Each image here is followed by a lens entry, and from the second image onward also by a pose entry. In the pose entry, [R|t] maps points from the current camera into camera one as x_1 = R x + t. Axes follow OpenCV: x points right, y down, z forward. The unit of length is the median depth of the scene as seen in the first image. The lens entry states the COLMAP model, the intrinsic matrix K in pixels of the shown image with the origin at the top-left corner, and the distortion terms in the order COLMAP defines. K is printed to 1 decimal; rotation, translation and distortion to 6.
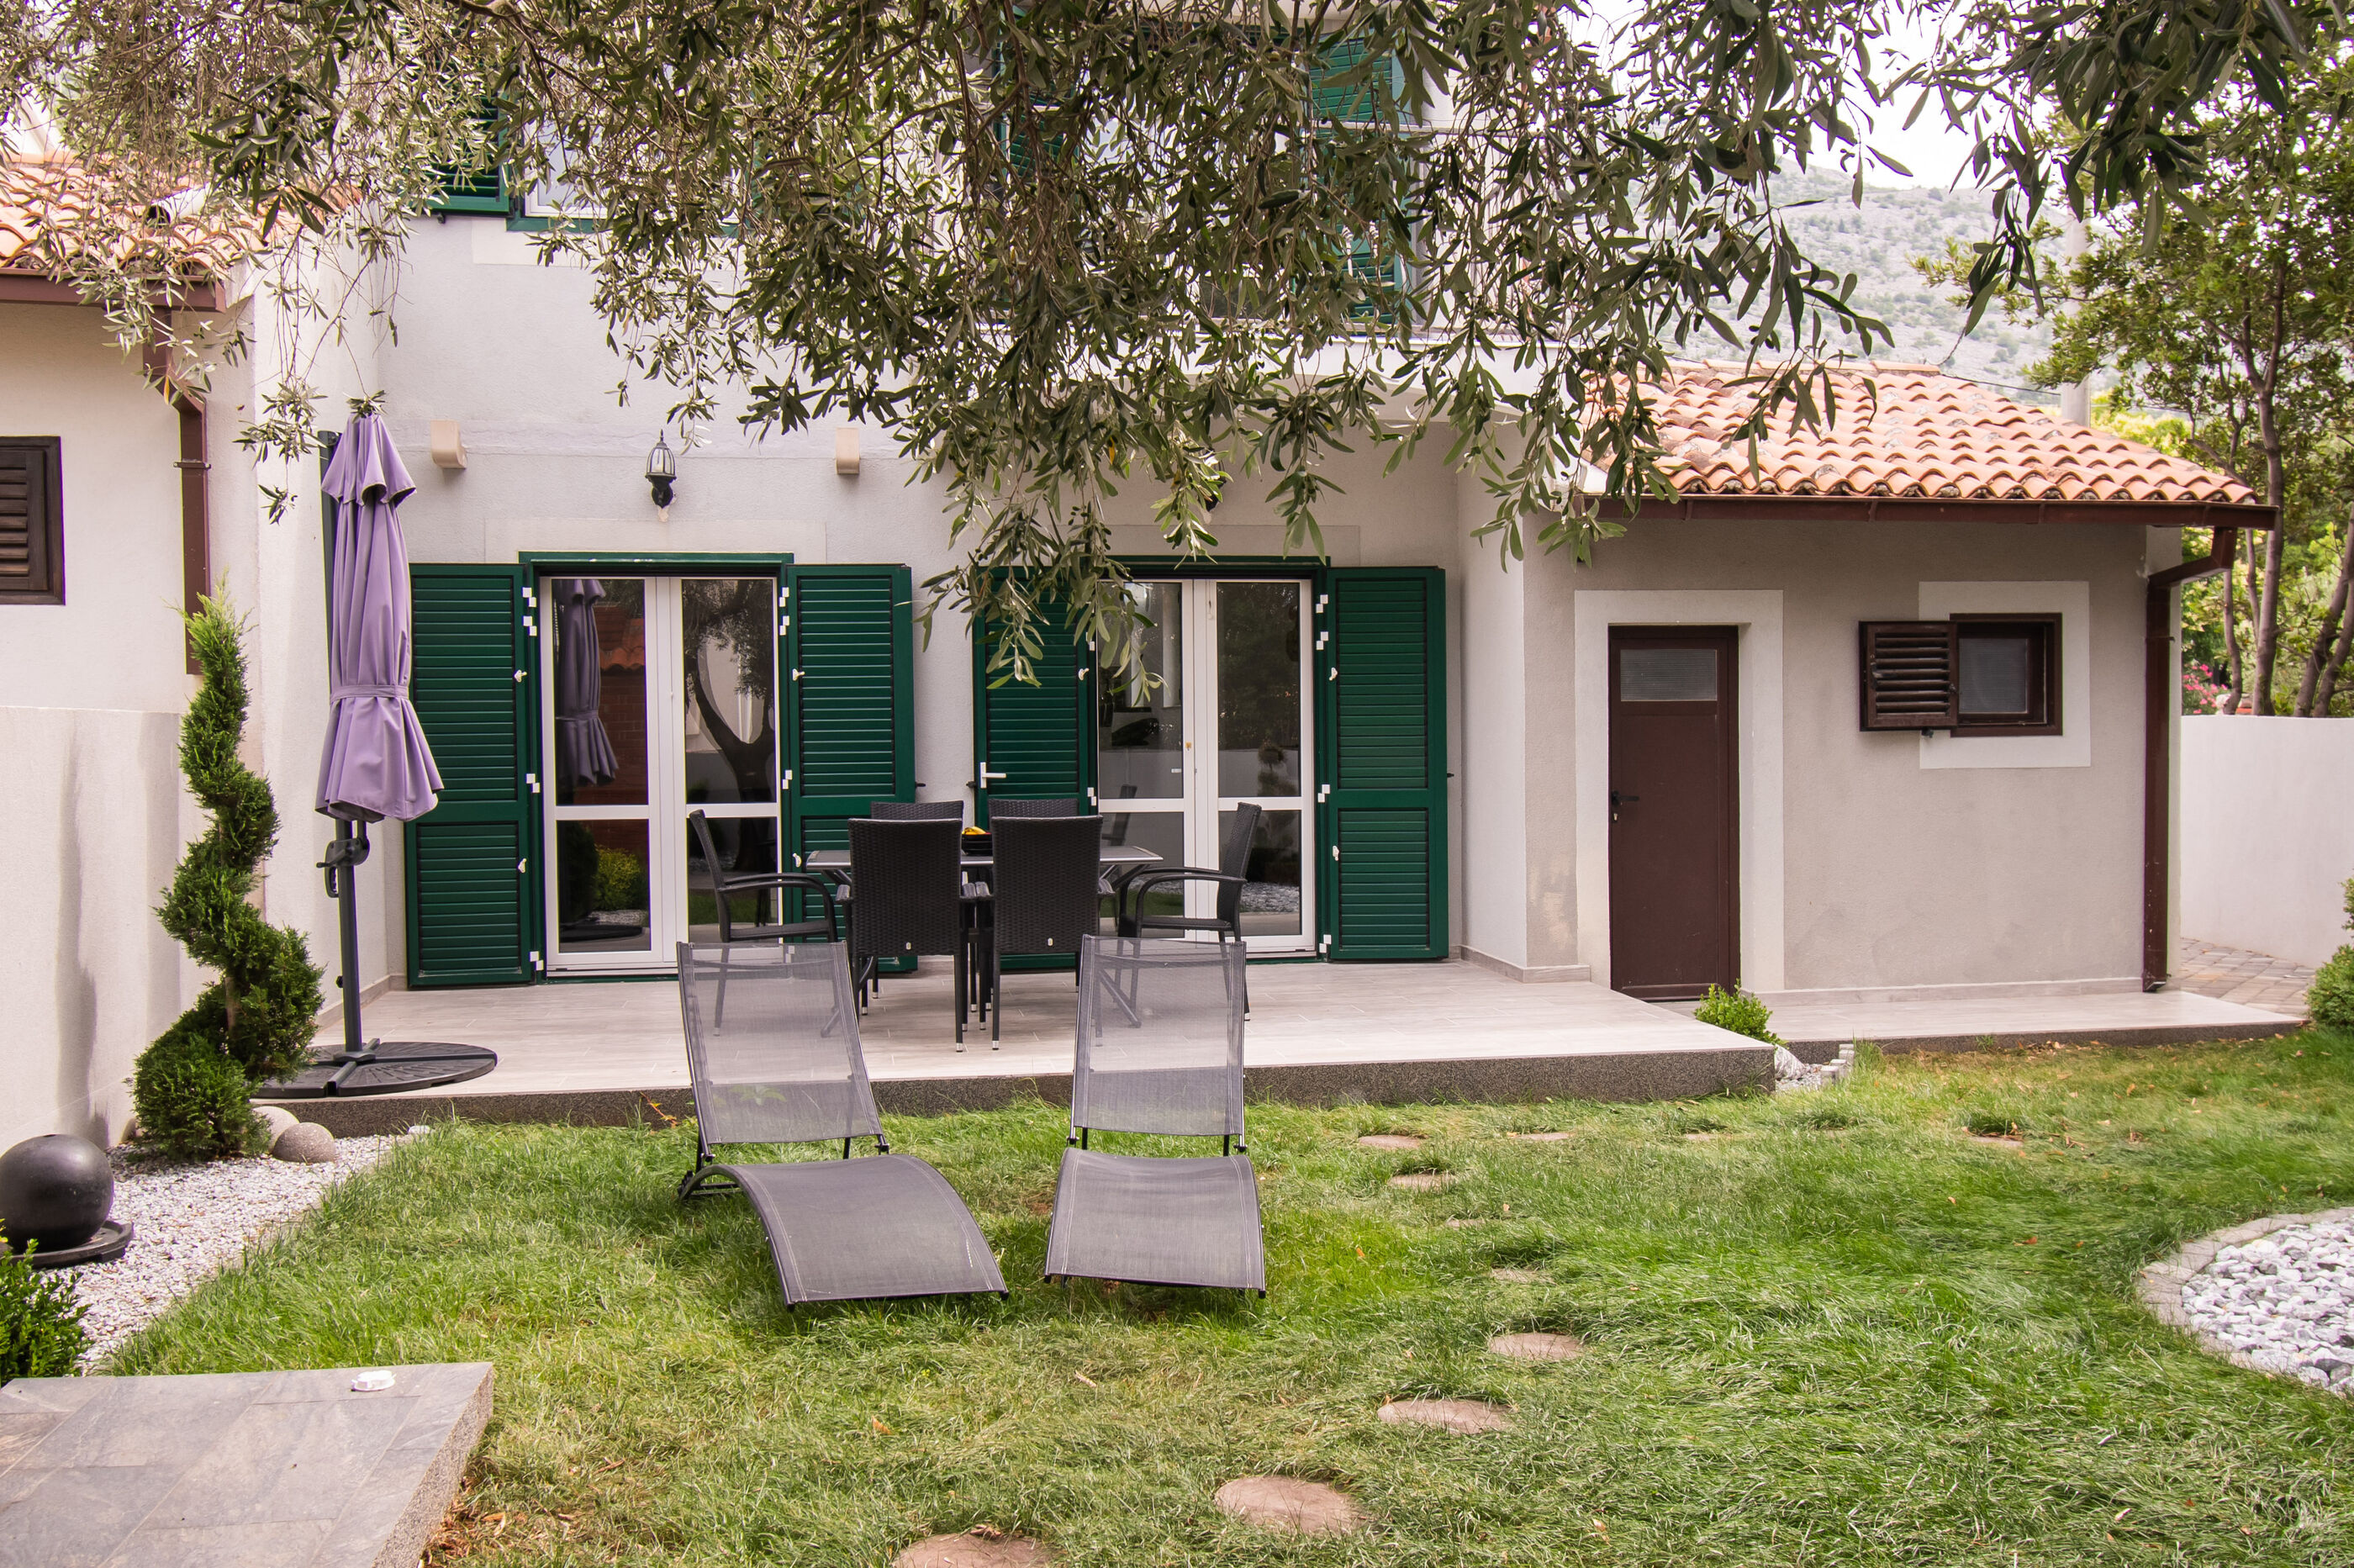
lens RADIAL K [[1939.1, 0, 1171.3], [0, 1939.1, 780.8], [0, 0, 1]] dist [0.003509, -0.018310]
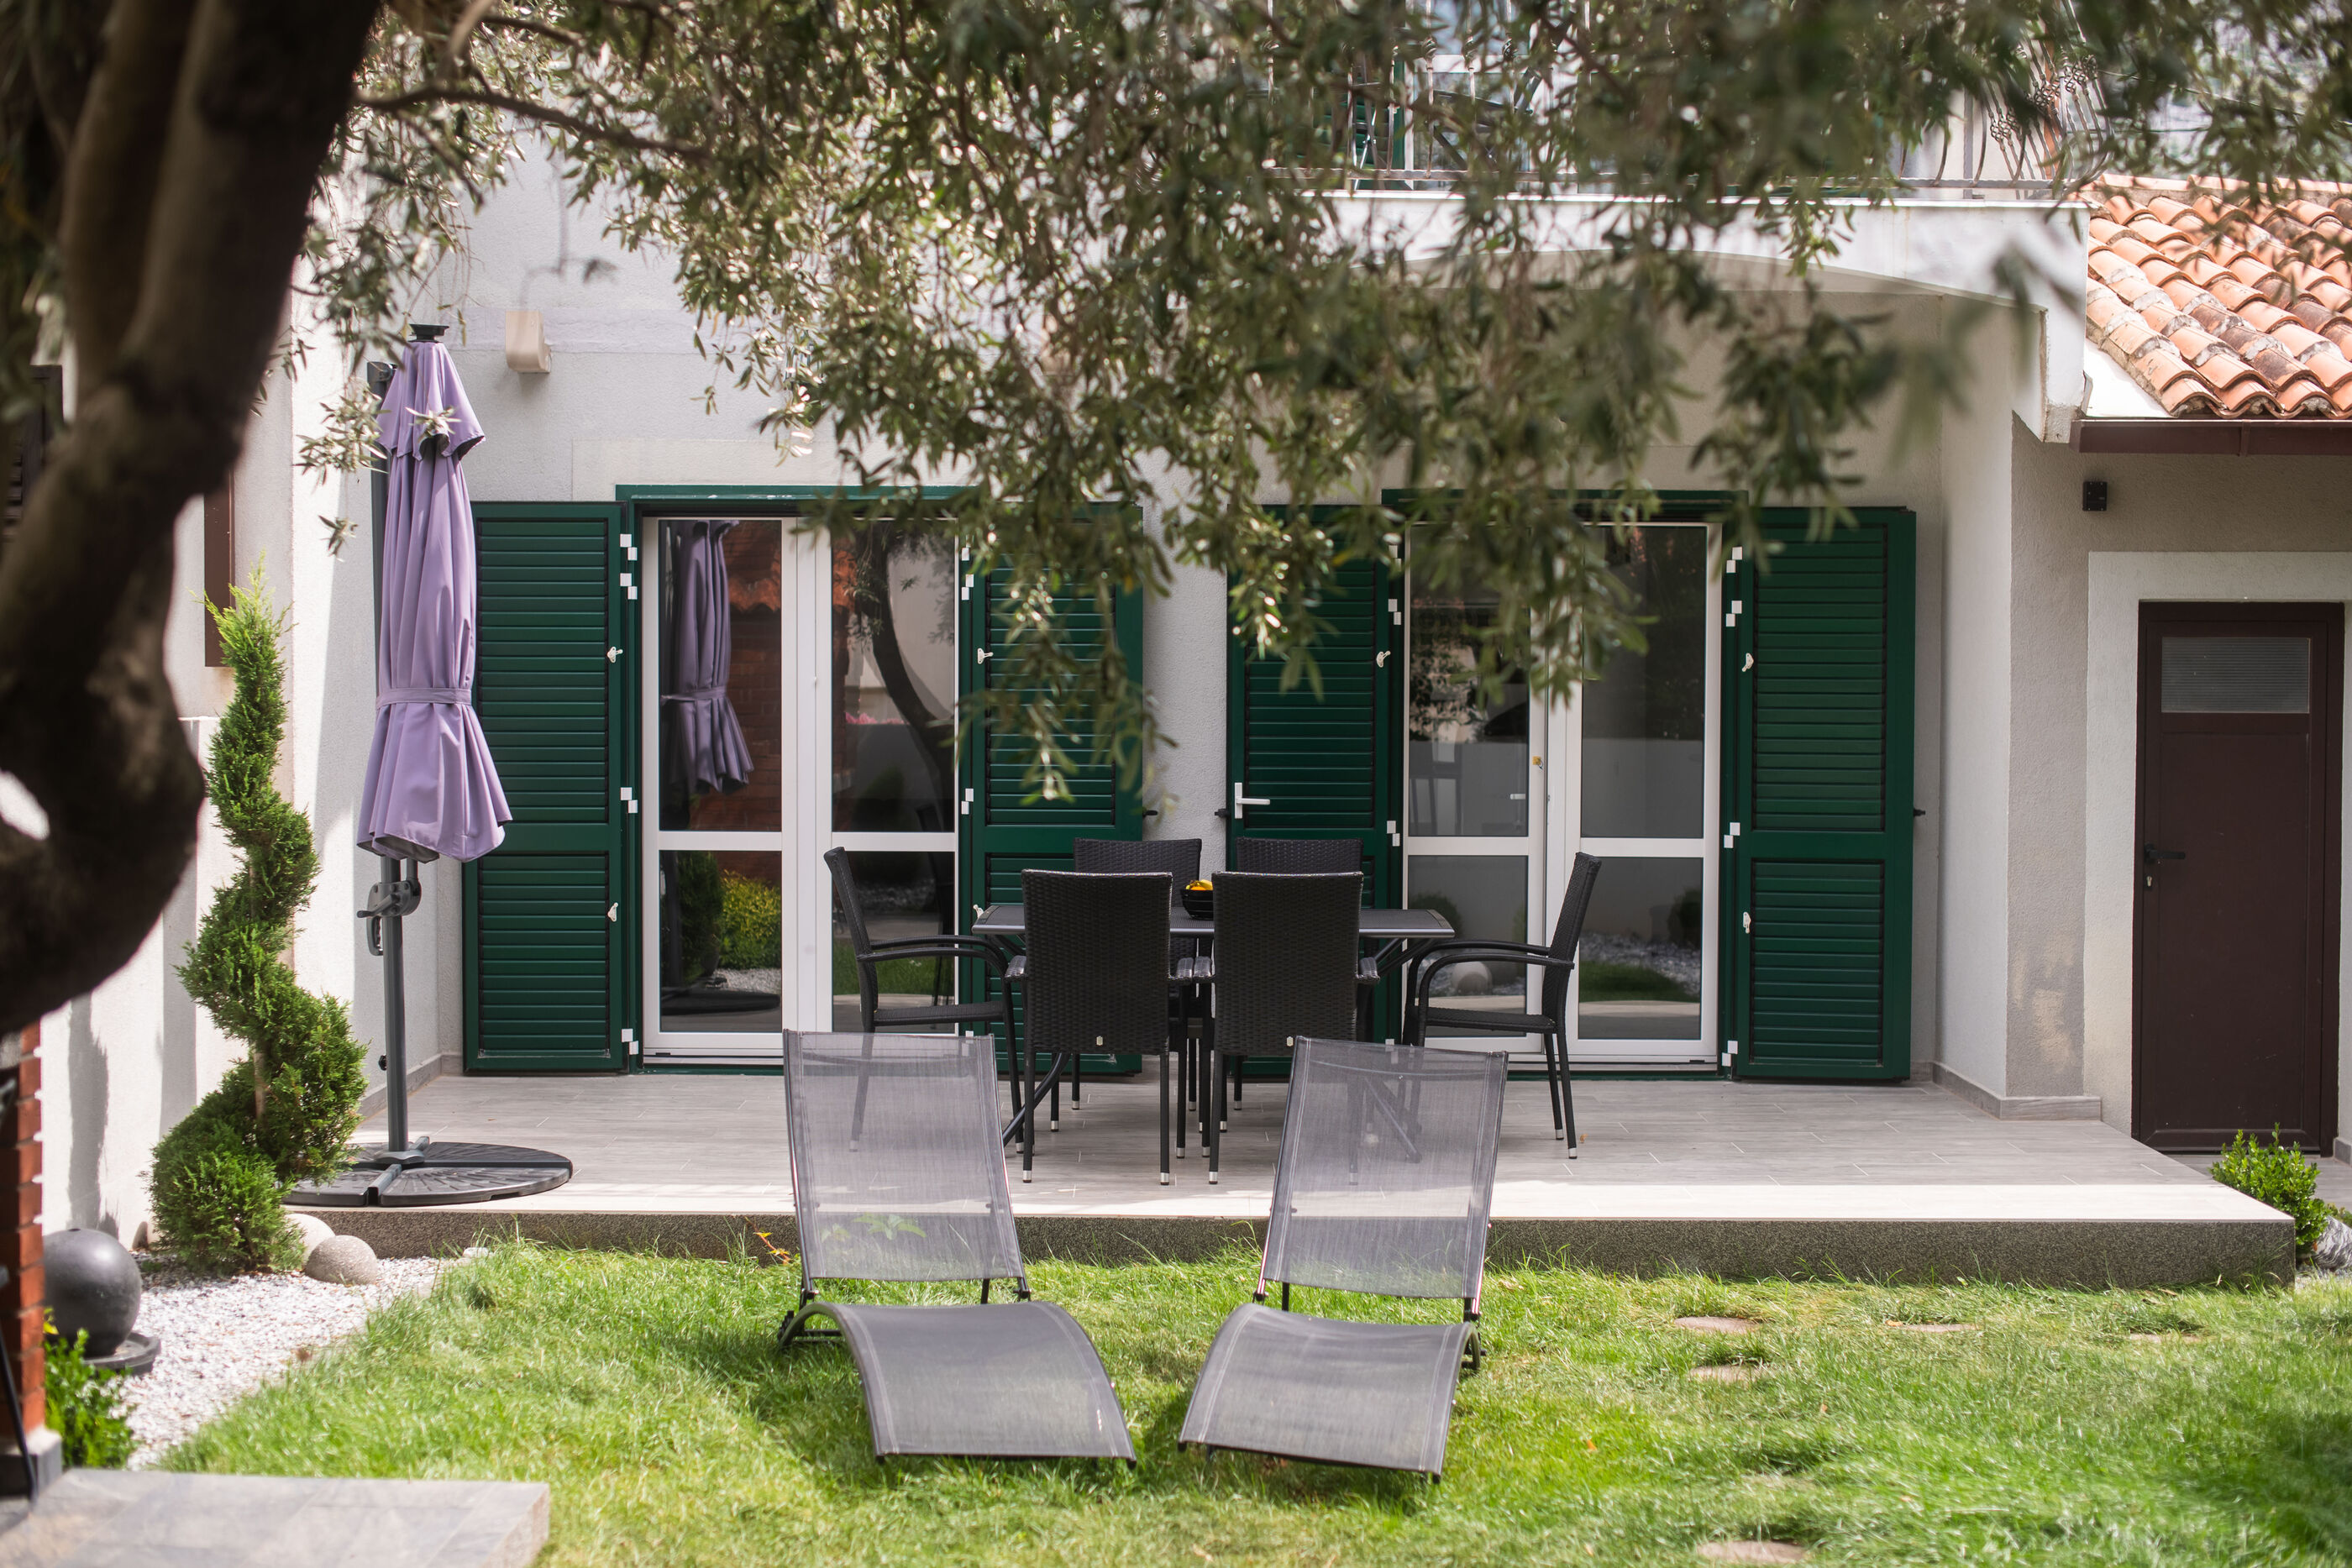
lens RADIAL K [[3252.1, 0, 1144.5], [0, 3252.1, 791.6], [0, 0, 1]] dist [-0.045964, -0.010172]
pose [[0.985614, 0.019691, -0.167862, 0.082756], [-0.017823, 0.999761, 0.012628, -0.024855], [0.168070, -0.009454, 0.985730, -0.213666]]
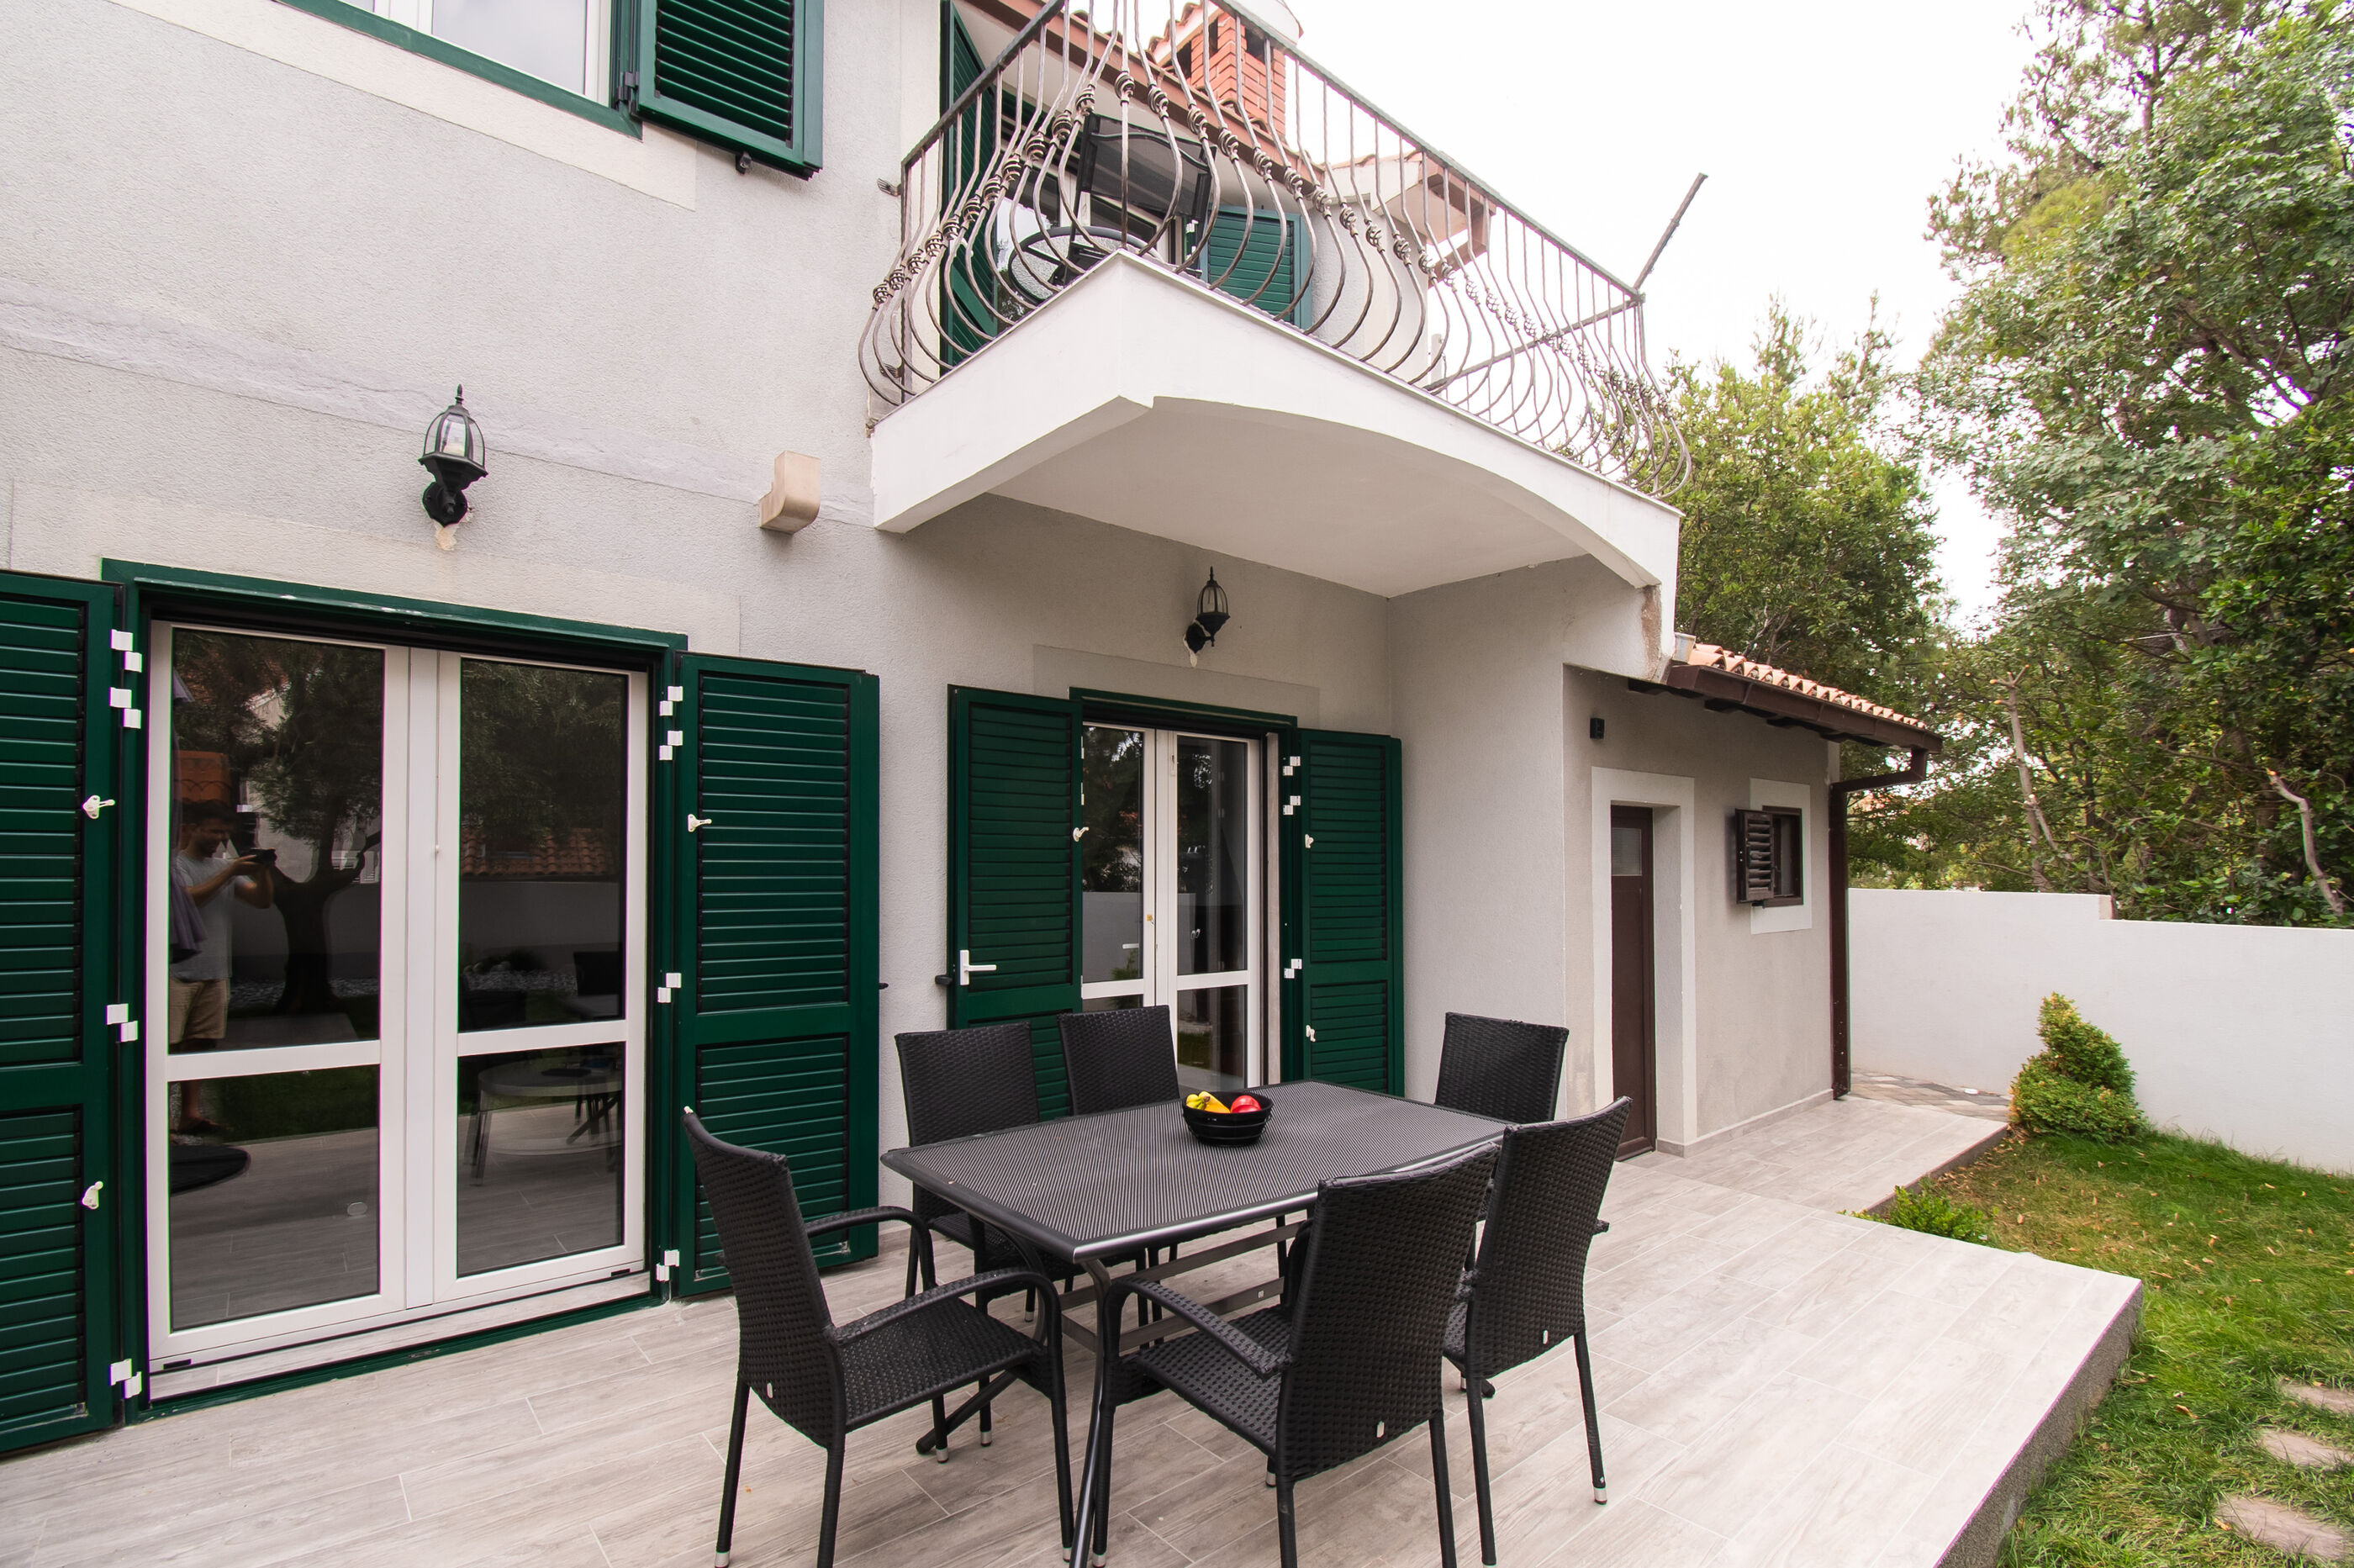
lens RADIAL K [[1067.5, 0, 1249.1], [0, 1067.5, 856.7], [0, 0, 1]] dist [-0.020638, -0.000327]
pose [[0.835122, 0.017363, 0.549790, -0.277210], [0.000636, 0.999471, -0.032531, -0.038373], [-0.550064, 0.027517, 0.834669, 0.726384]]
